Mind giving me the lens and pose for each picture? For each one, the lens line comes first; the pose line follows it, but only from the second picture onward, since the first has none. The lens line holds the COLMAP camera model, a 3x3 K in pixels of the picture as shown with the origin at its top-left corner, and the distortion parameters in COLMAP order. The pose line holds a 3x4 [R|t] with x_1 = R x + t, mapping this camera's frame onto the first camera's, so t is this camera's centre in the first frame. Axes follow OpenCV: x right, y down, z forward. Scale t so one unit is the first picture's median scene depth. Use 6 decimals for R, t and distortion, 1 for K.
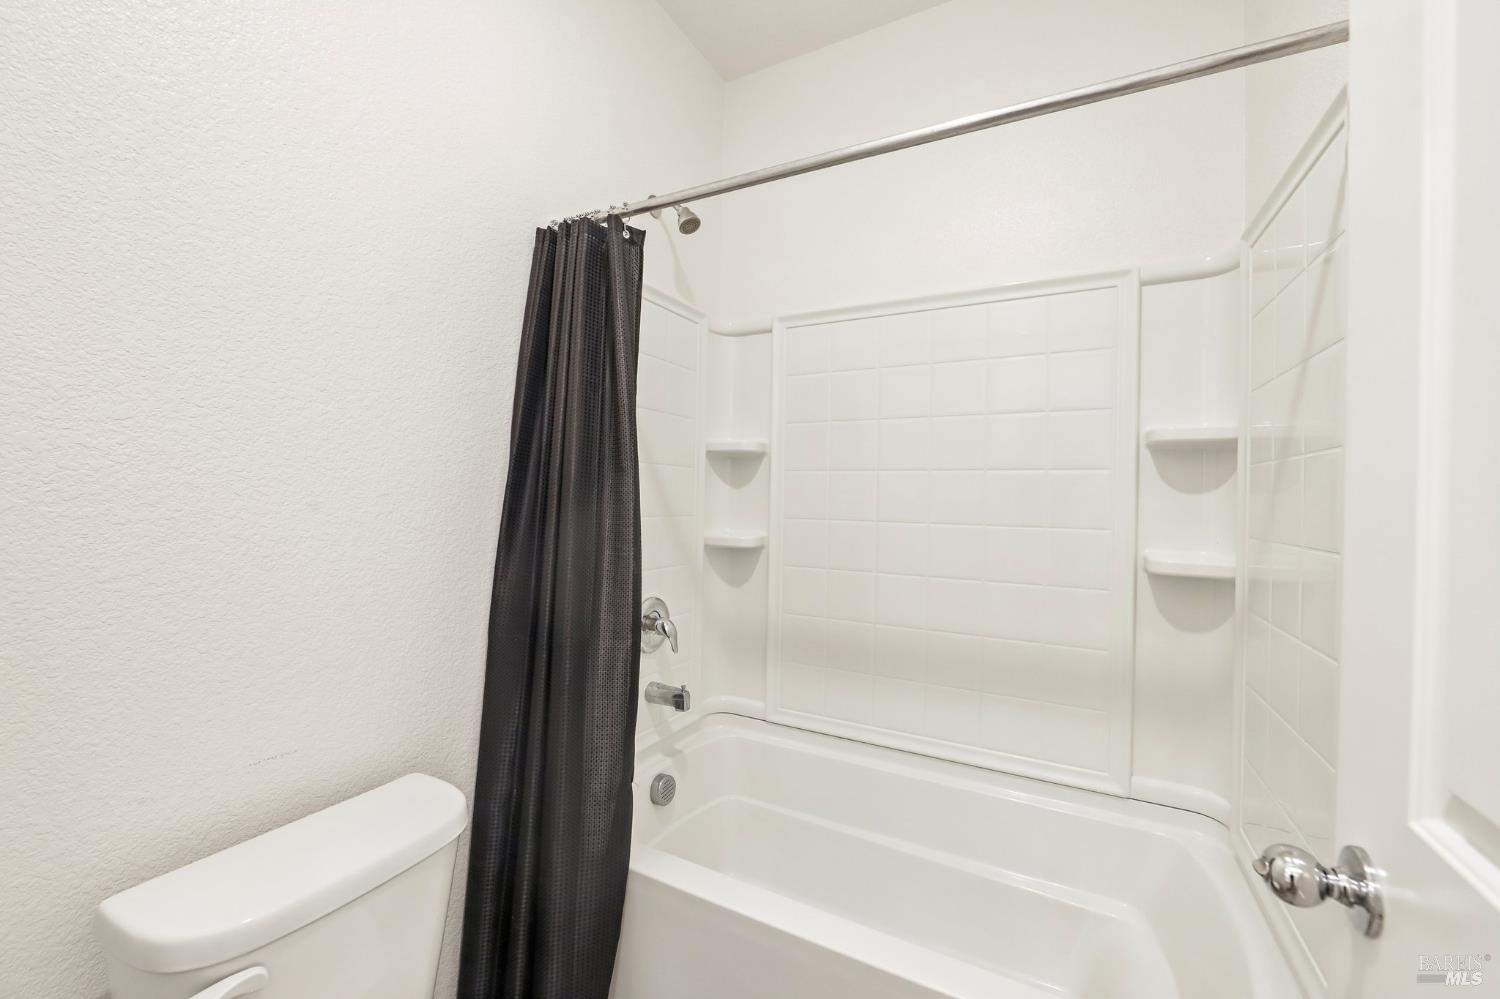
lens RADIAL K [[597.5, 0, 762.6], [0, 597.5, 501.7], [0, 0, 1]] dist [-0.009443, 0.000047]
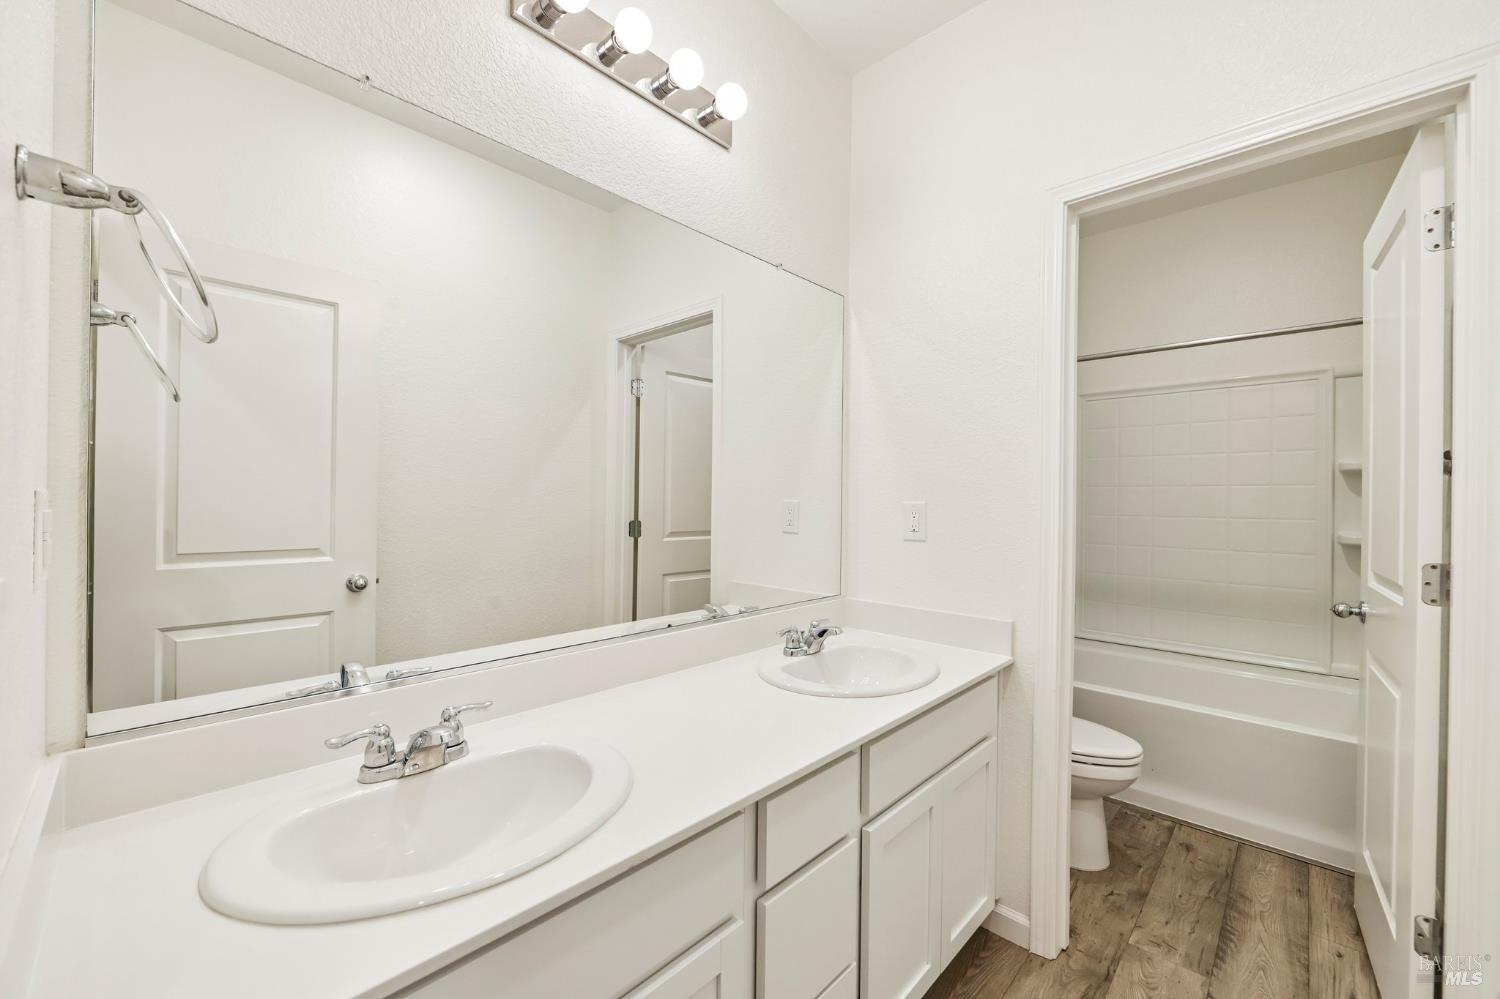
lens RADIAL K [[597.5, 0, 762.6], [0, 597.5, 501.7], [0, 0, 1]] dist [-0.009443, 0.000047]
pose [[0.958600, -0.010699, -0.284555, -0.476404], [0.010822, 0.999941, -0.001139, -0.021879], [0.284551, -0.001987, 0.958659, -1.134019]]
